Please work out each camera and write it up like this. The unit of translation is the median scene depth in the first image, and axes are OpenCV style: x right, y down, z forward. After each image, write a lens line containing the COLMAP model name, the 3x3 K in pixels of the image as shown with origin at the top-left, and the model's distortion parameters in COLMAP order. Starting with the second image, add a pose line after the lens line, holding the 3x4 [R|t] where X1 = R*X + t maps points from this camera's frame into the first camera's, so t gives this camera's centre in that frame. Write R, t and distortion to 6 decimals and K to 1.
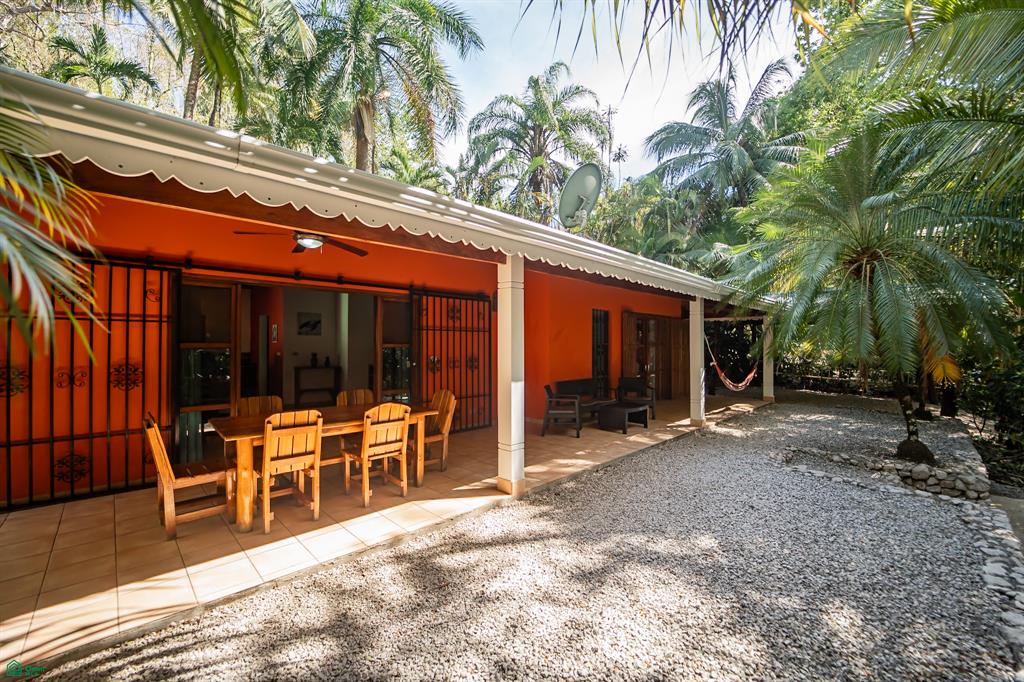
lens RADIAL K [[413.7, 0, 514.9], [0, 413.7, 340.6], [0, 0, 1]] dist [-0.022334, 0.000644]
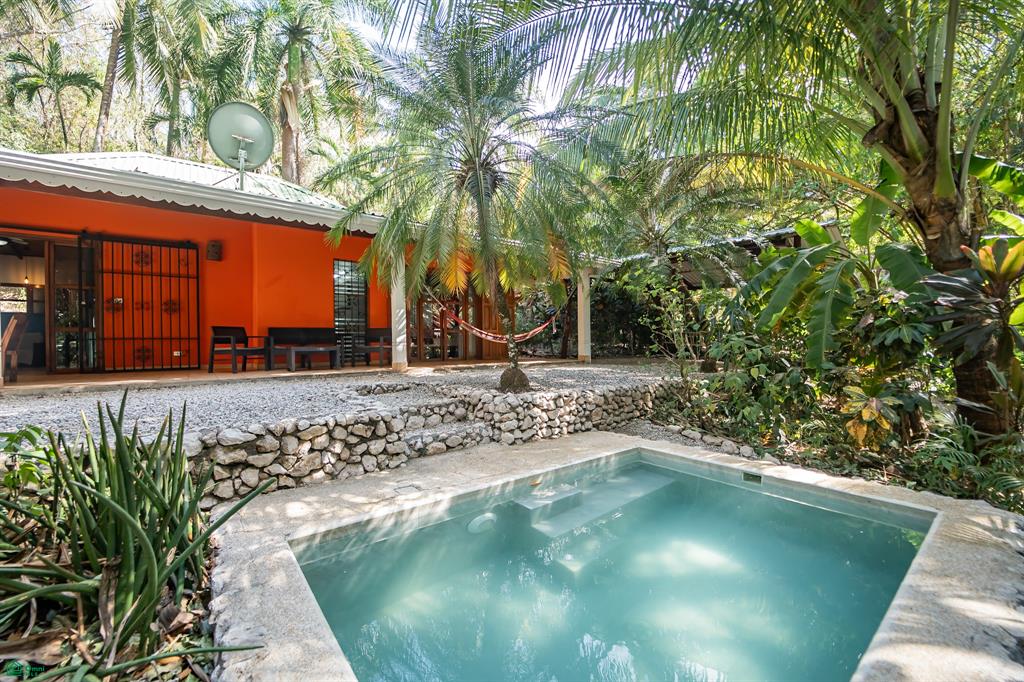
lens RADIAL K [[413.7, 0, 514.9], [0, 413.7, 340.6], [0, 0, 1]] dist [-0.022334, 0.000644]
pose [[0.994803, -0.015733, -0.100600, 0.917713], [0.016797, 0.999811, 0.009740, 0.152709], [0.100428, -0.011379, 0.994879, 0.059482]]
